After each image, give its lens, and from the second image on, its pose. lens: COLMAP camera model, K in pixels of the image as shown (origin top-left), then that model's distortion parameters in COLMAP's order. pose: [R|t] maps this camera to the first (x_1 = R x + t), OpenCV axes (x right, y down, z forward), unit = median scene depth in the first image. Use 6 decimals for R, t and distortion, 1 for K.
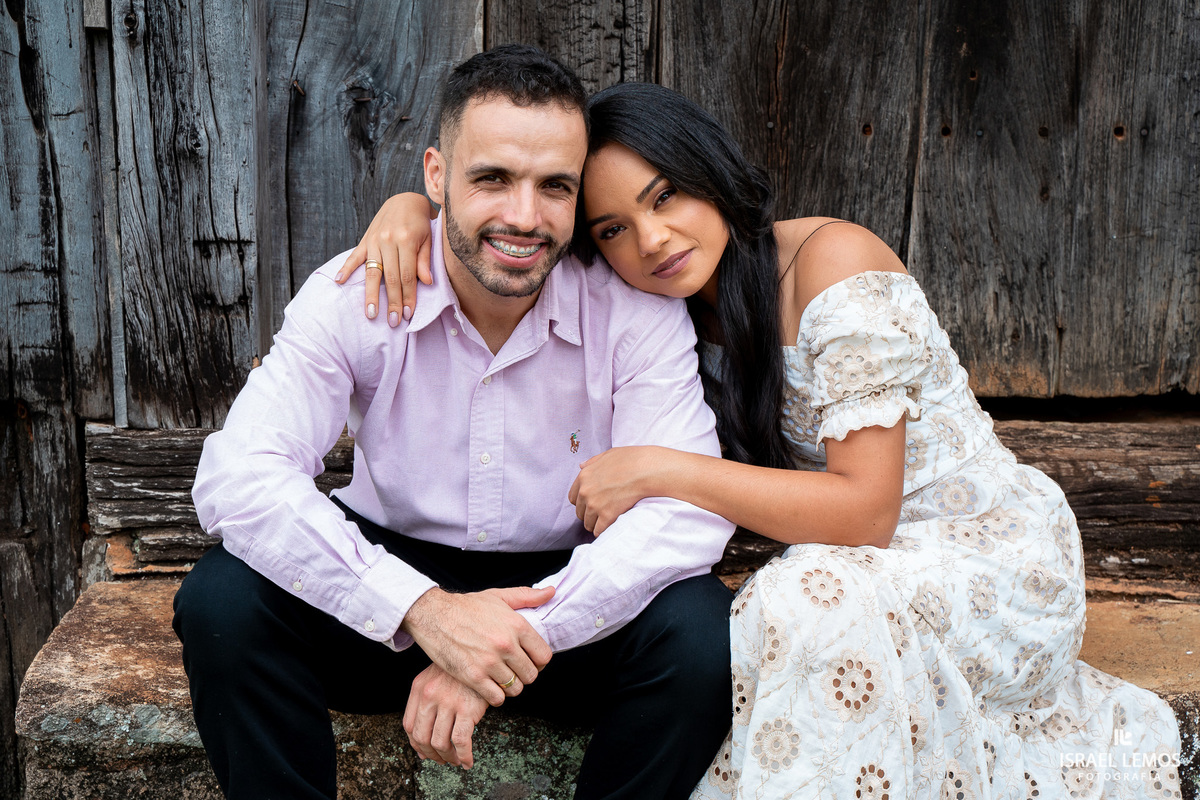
lens RADIAL K [[2425.5, 0, 590.0], [0, 2425.5, 393.3], [0, 0, 1]] dist [0.291416, 0.000000]
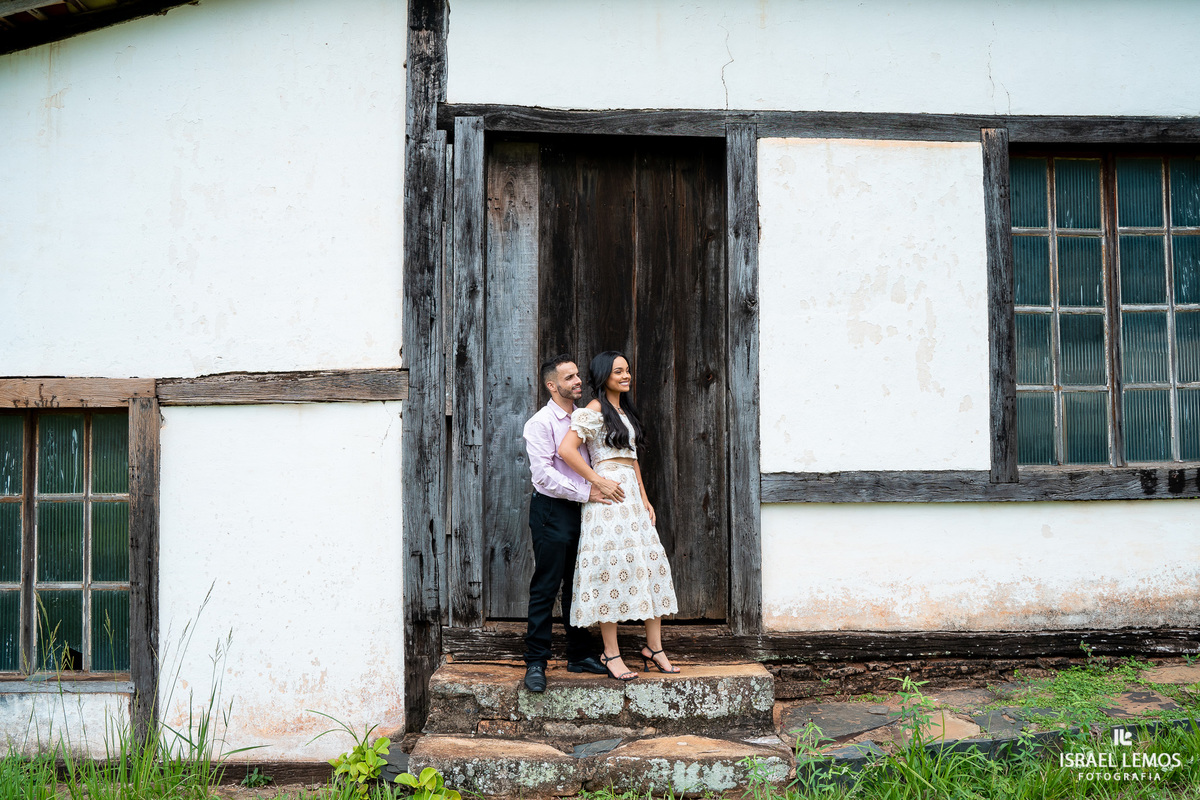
lens RADIAL K [[1002.6, 0, 597.0], [0, 1002.6, 399.7], [0, 0, 1]] dist [-0.118313, 0.097041]
pose [[0.999815, -0.019032, -0.002914, 0.074846], [0.017248, 0.952596, -0.303749, 0.164951], [0.008557, 0.303642, 0.952748, -0.755464]]
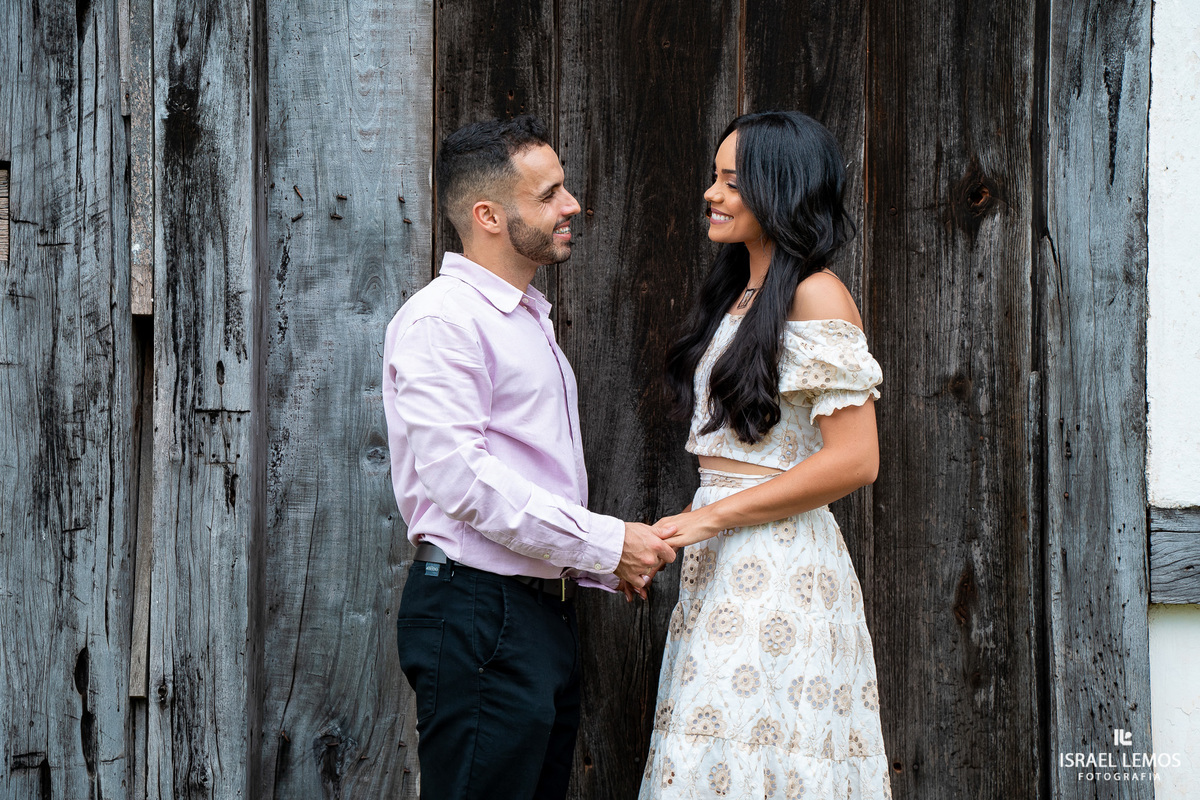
lens RADIAL K [[2495.8, 0, 595.6], [0, 2495.8, 390.7], [0, 0, 1]] dist [0.294962, 0.000000]
pose [[0.999306, -0.013512, -0.034698, 0.104553], [0.003731, 0.963480, -0.267756, 0.065217], [0.037049, 0.267441, 0.962862, -0.389370]]
